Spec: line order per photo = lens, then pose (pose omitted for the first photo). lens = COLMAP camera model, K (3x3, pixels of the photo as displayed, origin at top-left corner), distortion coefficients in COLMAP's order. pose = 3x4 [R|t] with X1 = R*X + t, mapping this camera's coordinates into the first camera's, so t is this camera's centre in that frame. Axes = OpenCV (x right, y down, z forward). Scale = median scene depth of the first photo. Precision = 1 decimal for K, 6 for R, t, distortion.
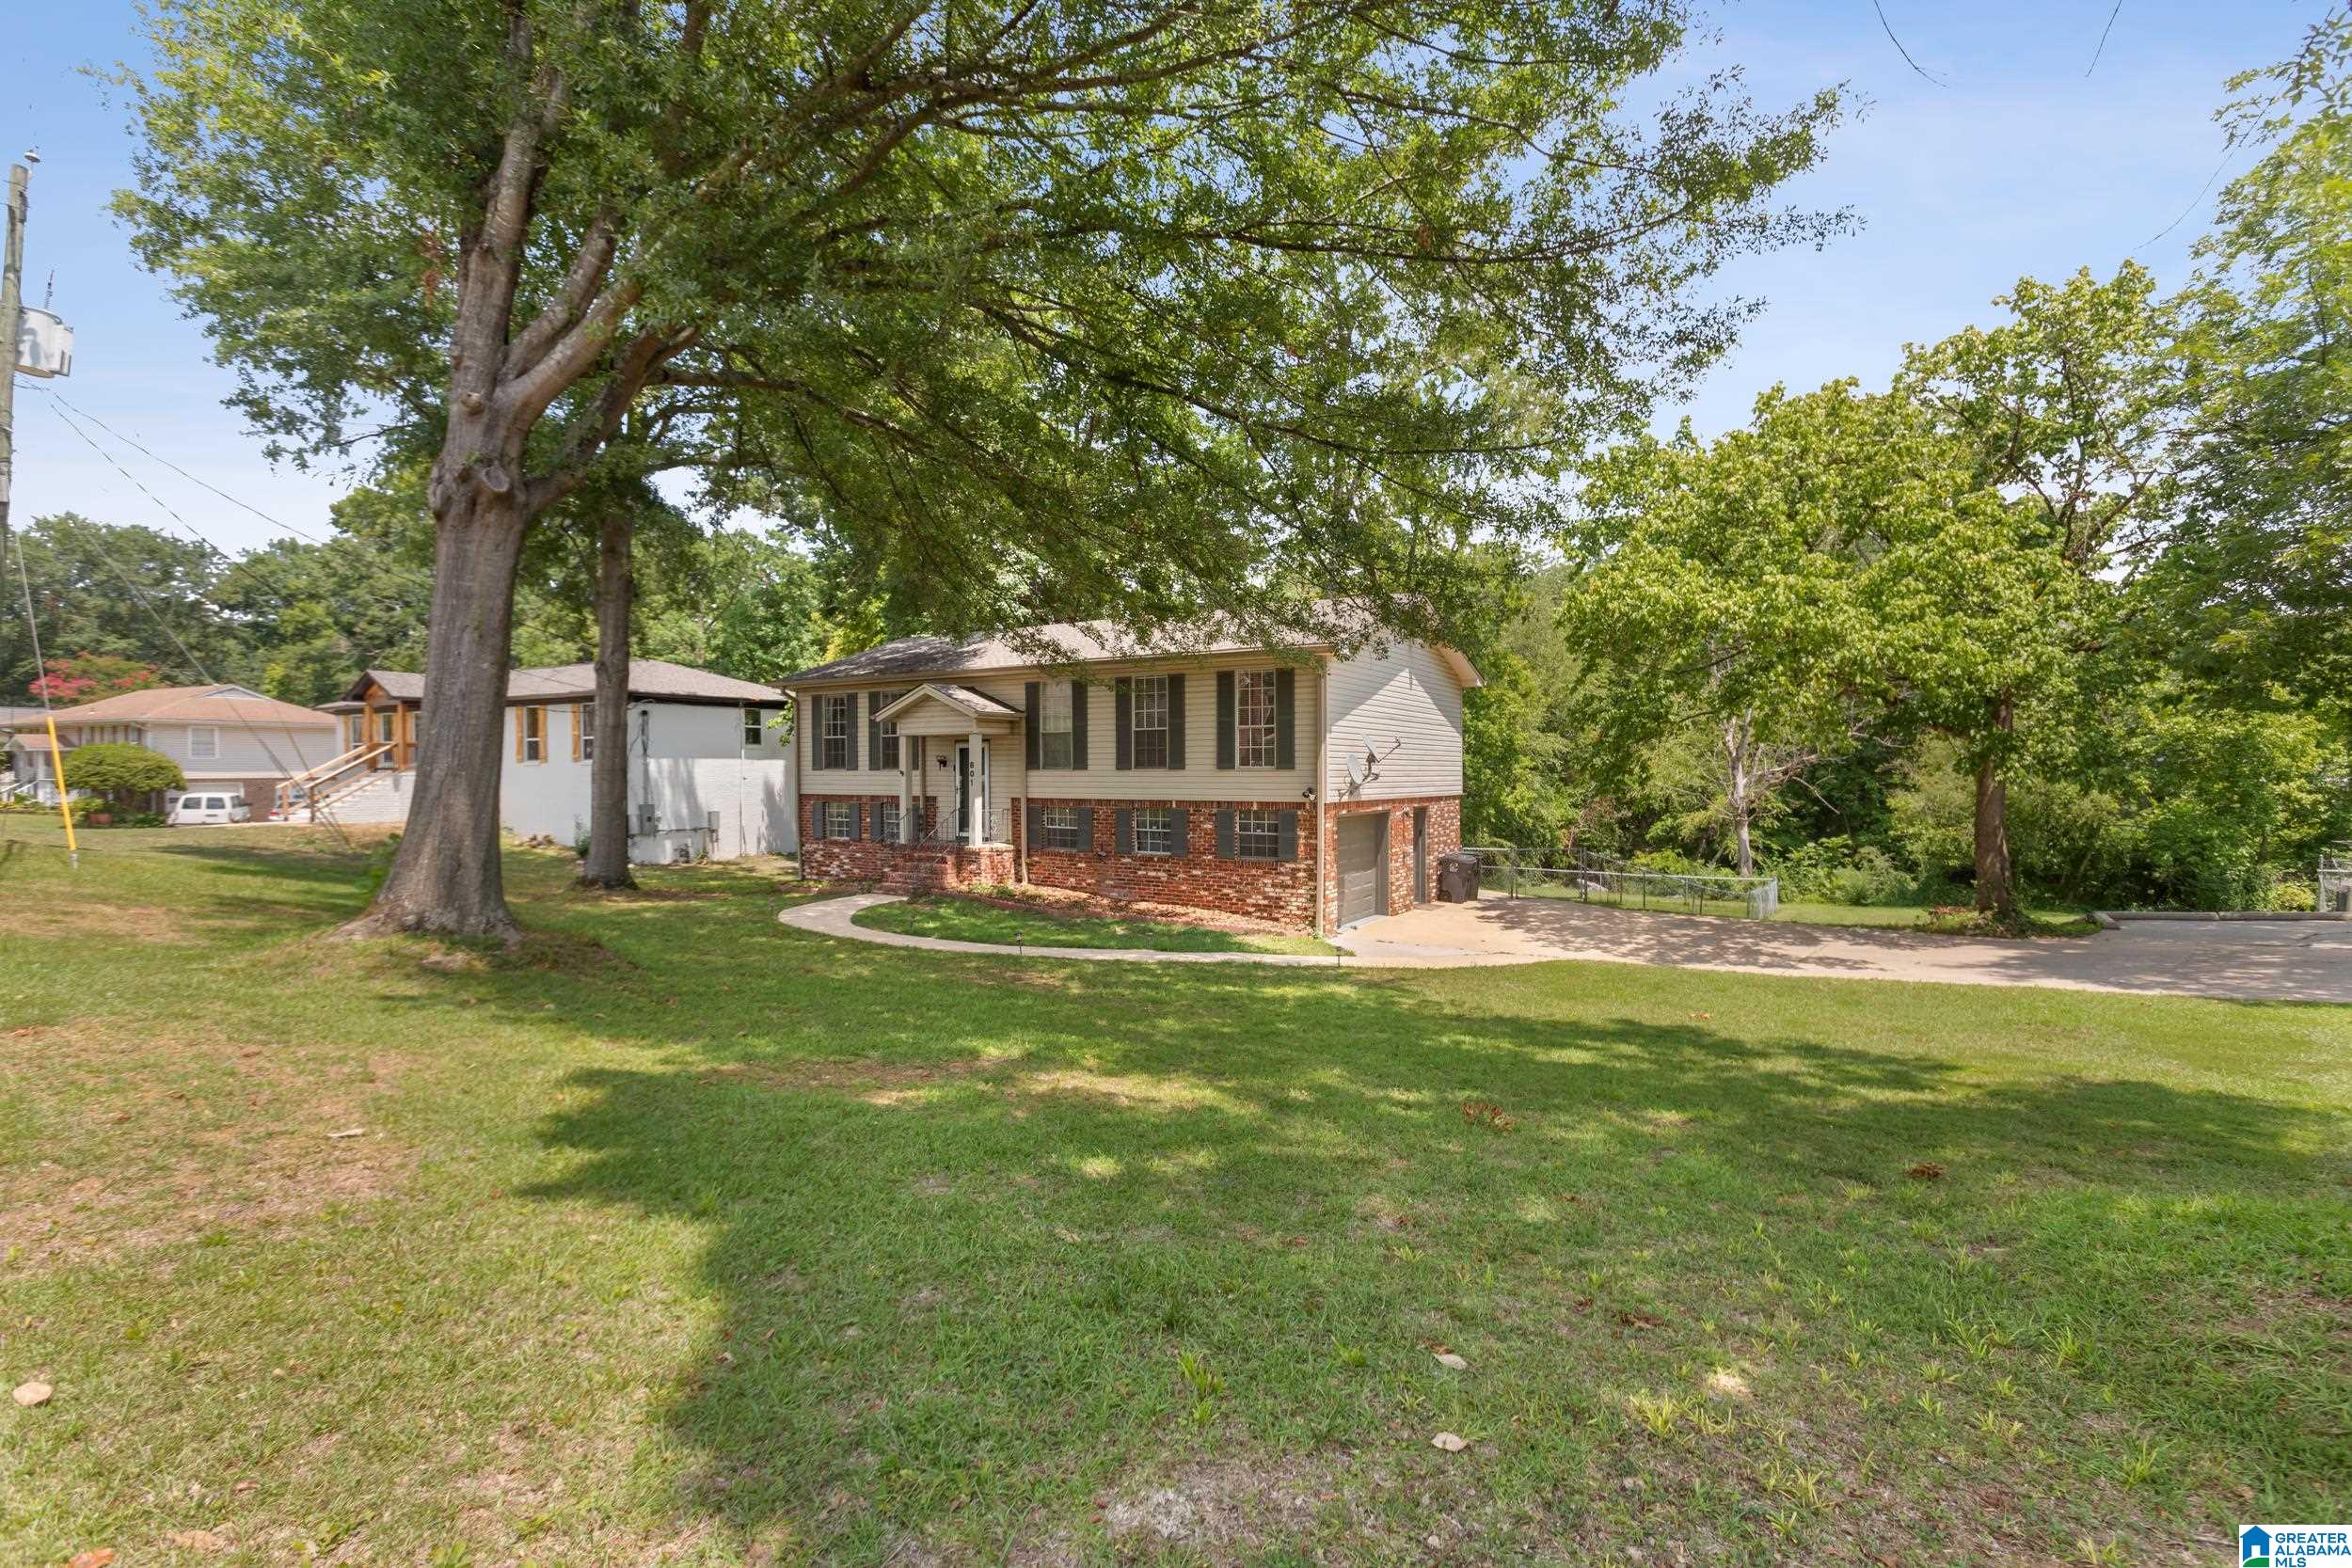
lens RADIAL K [[1065.8, 0, 1181.0], [0, 1065.8, 787.6], [0, 0, 1]] dist [-0.000215, 0.000519]
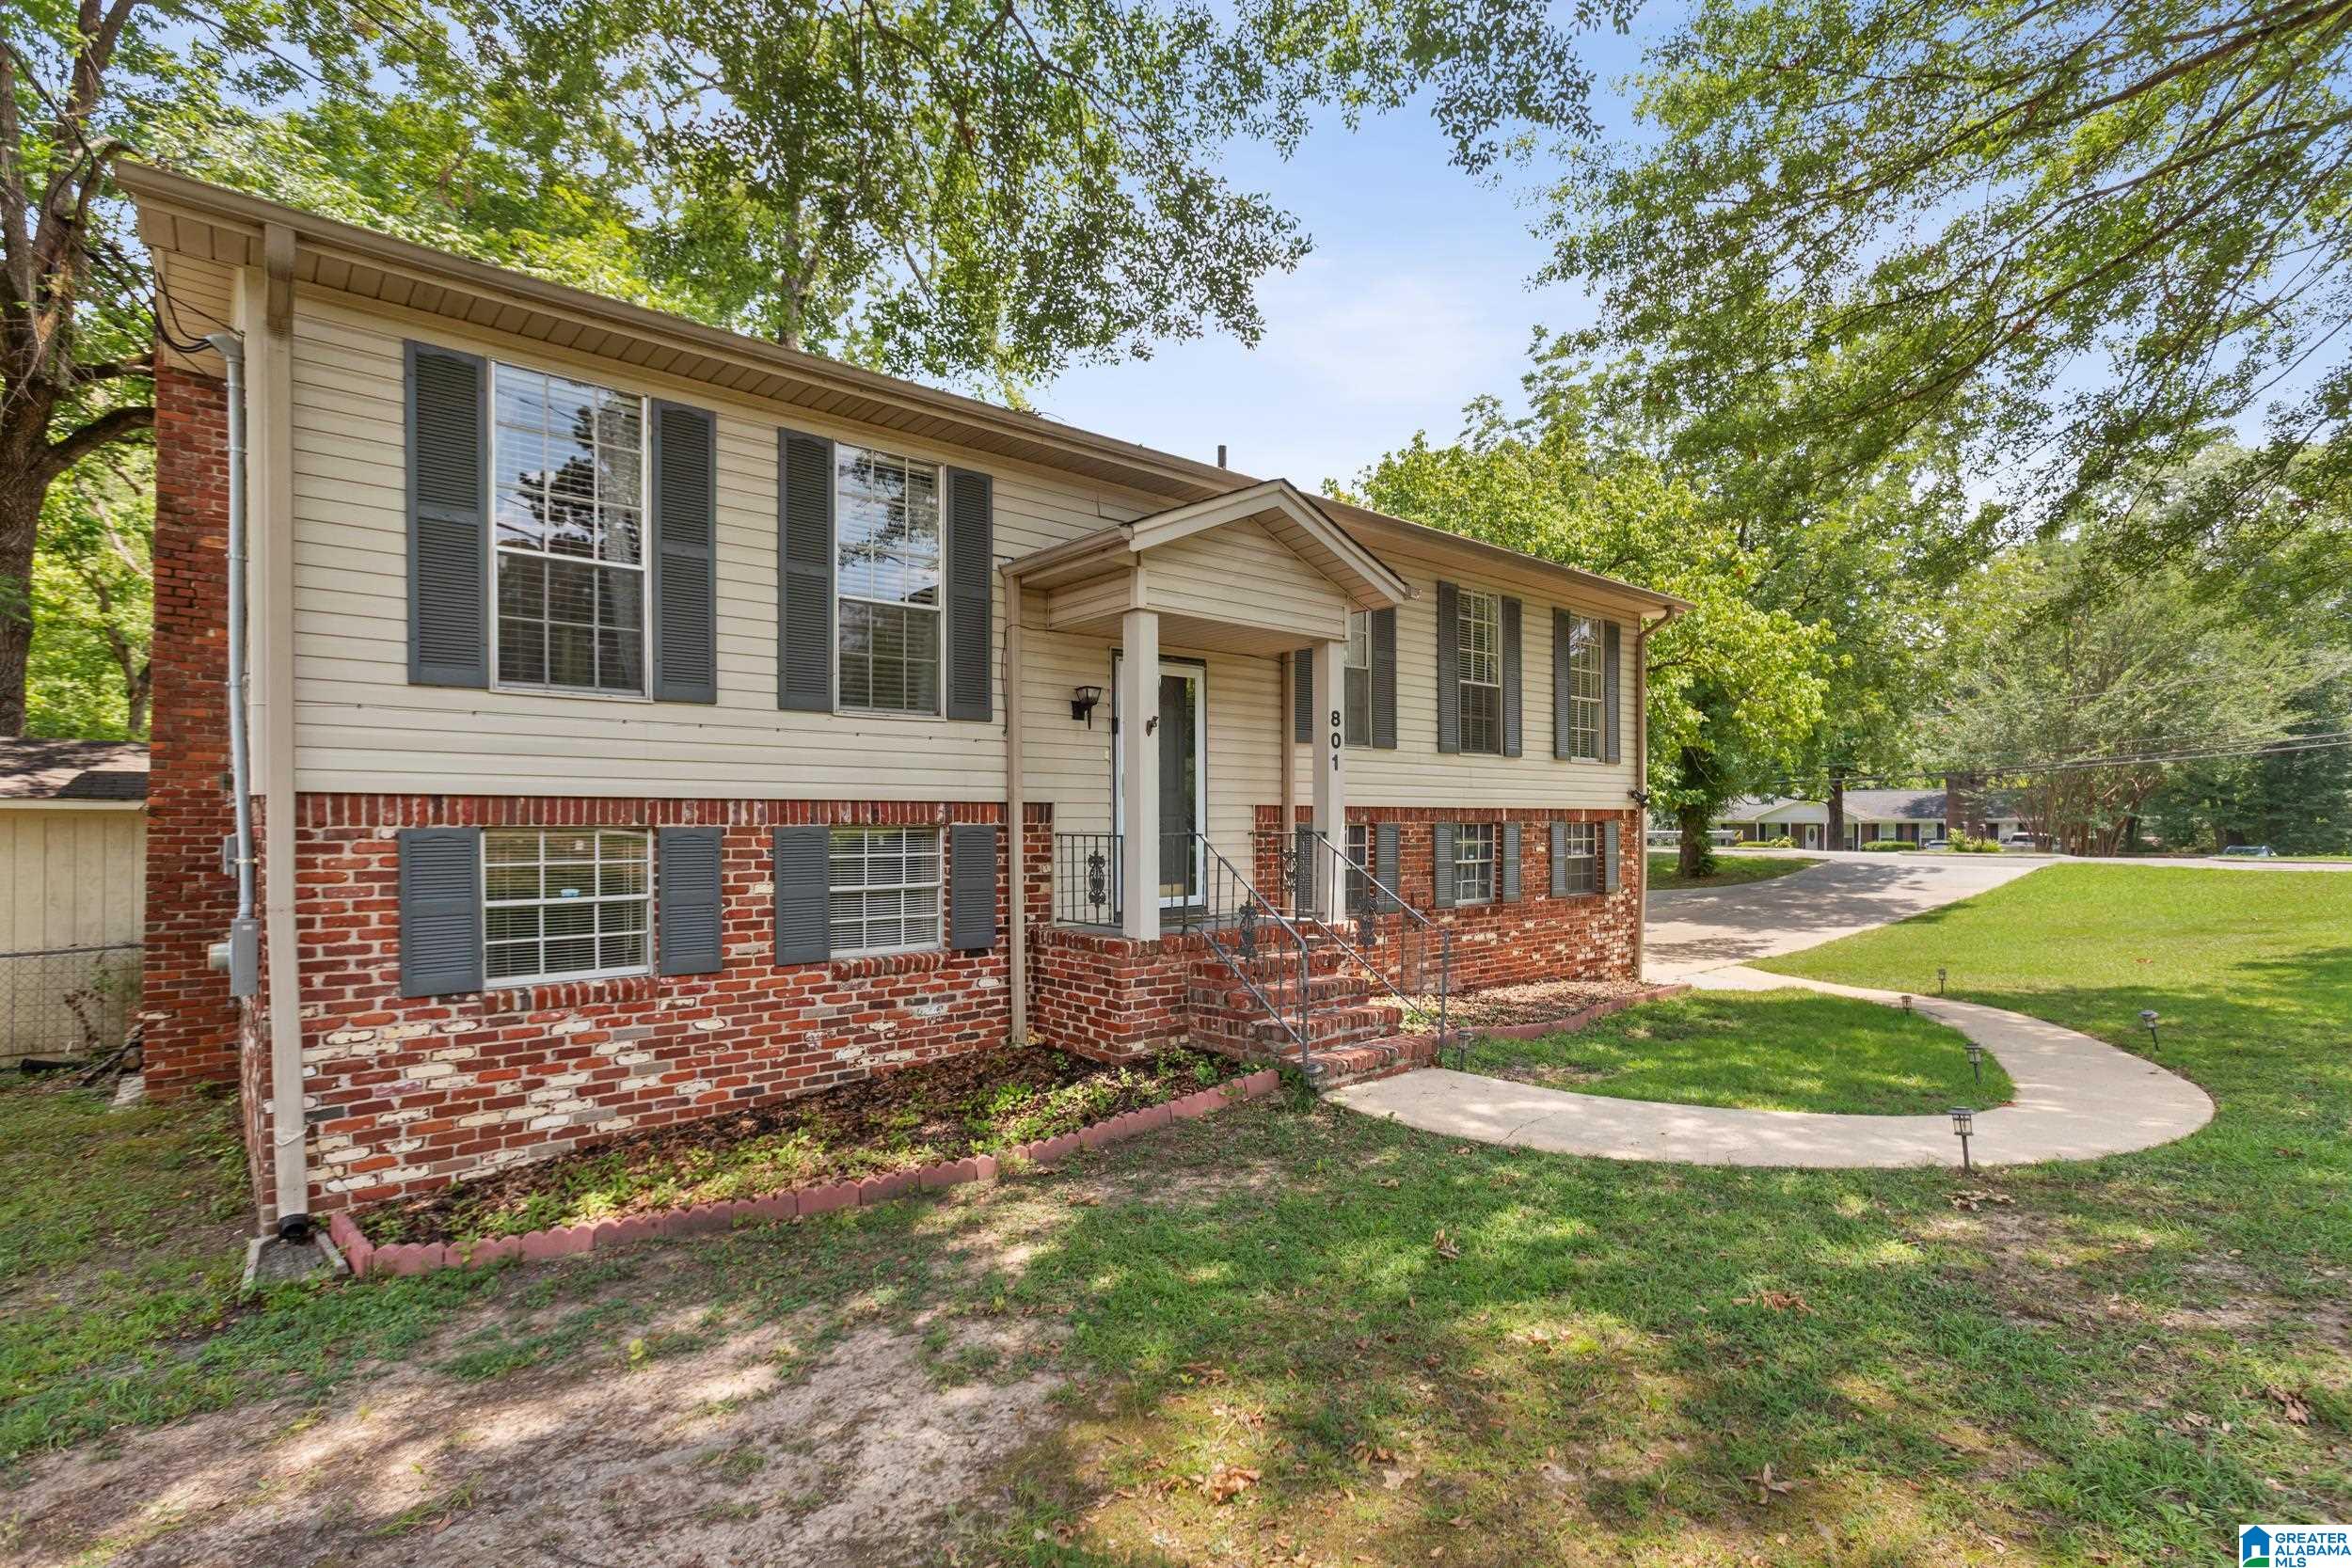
lens RADIAL K [[1128.7, 0, 1214.3], [0, 1128.7, 804.8], [0, 0, 1]] dist [-0.012172, 0.012922]
pose [[0.257852, 0.000530, 0.966184, -0.642548], [-0.003493, 0.999994, 0.000383, 0.009947], [-0.966178, -0.003474, 0.257852, 0.974760]]
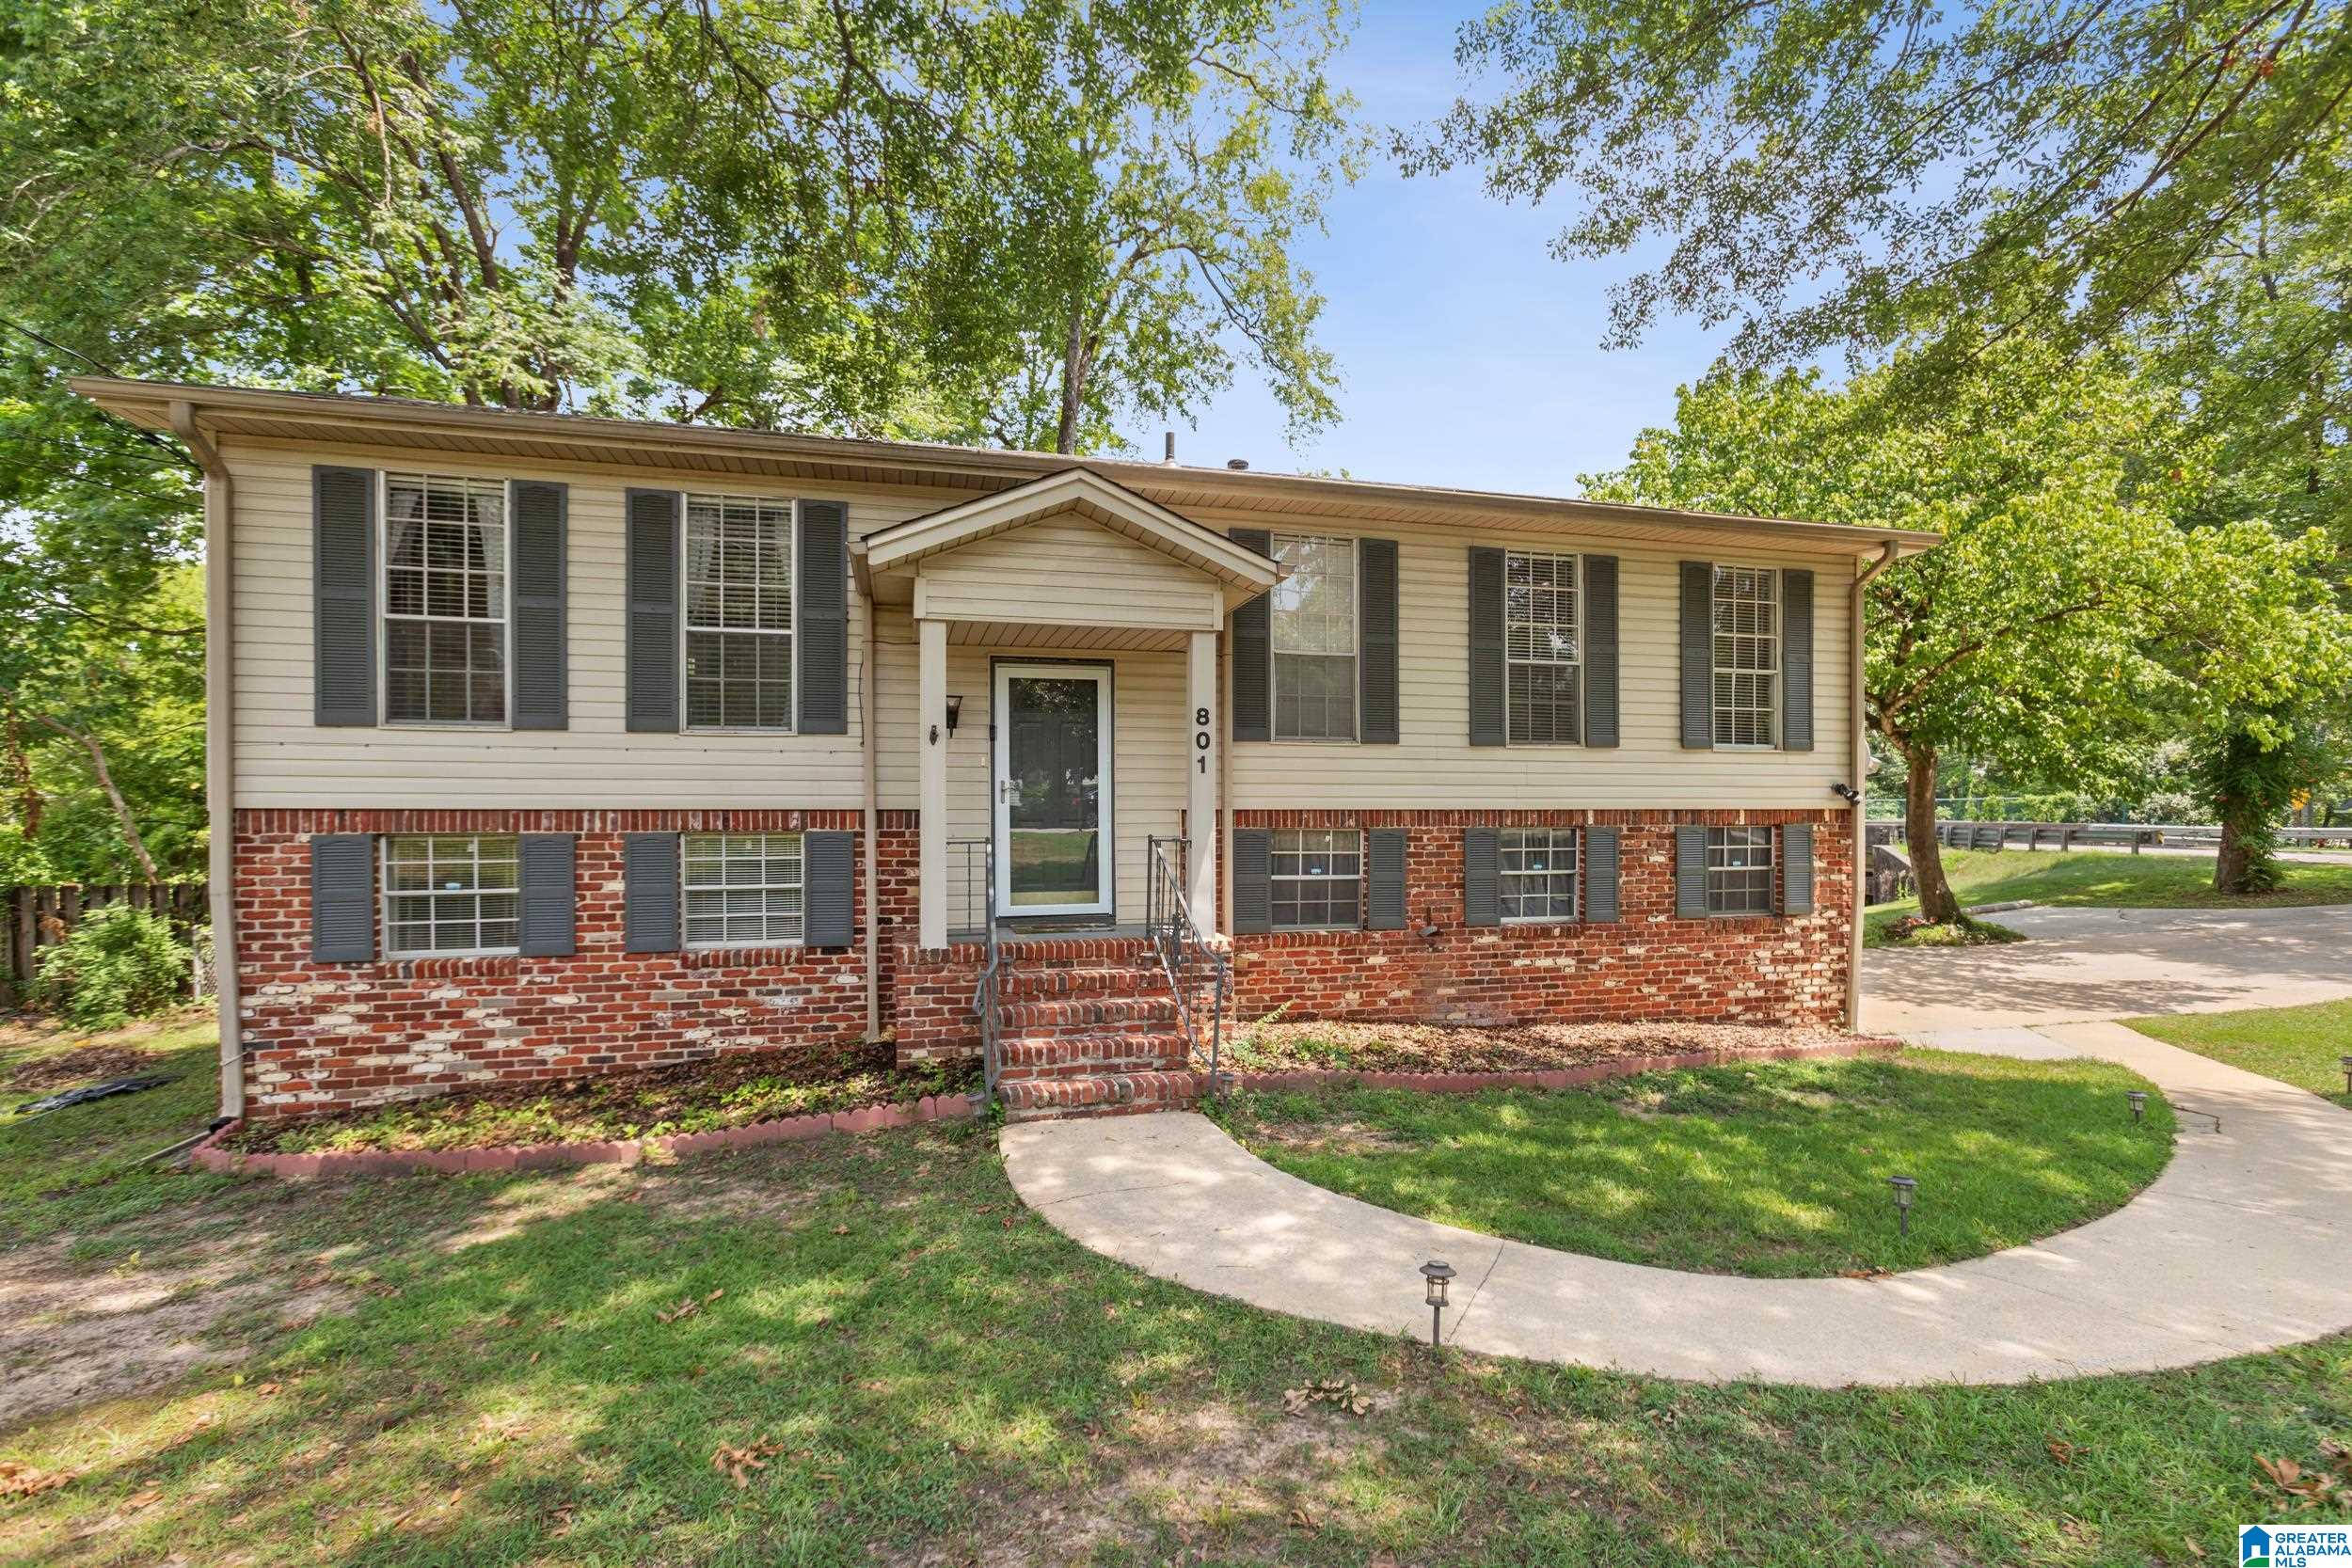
lens RADIAL K [[1108.2, 0, 1169.9], [0, 1108.2, 790.9], [0, 0, 1]] dist [0.000364, 0.001390]
pose [[0.661989, -0.001592, 0.749512, -0.511586], [0.001885, 0.999998, 0.000459, 0.002545], [-0.749511, 0.001109, 0.661991, 0.789690]]
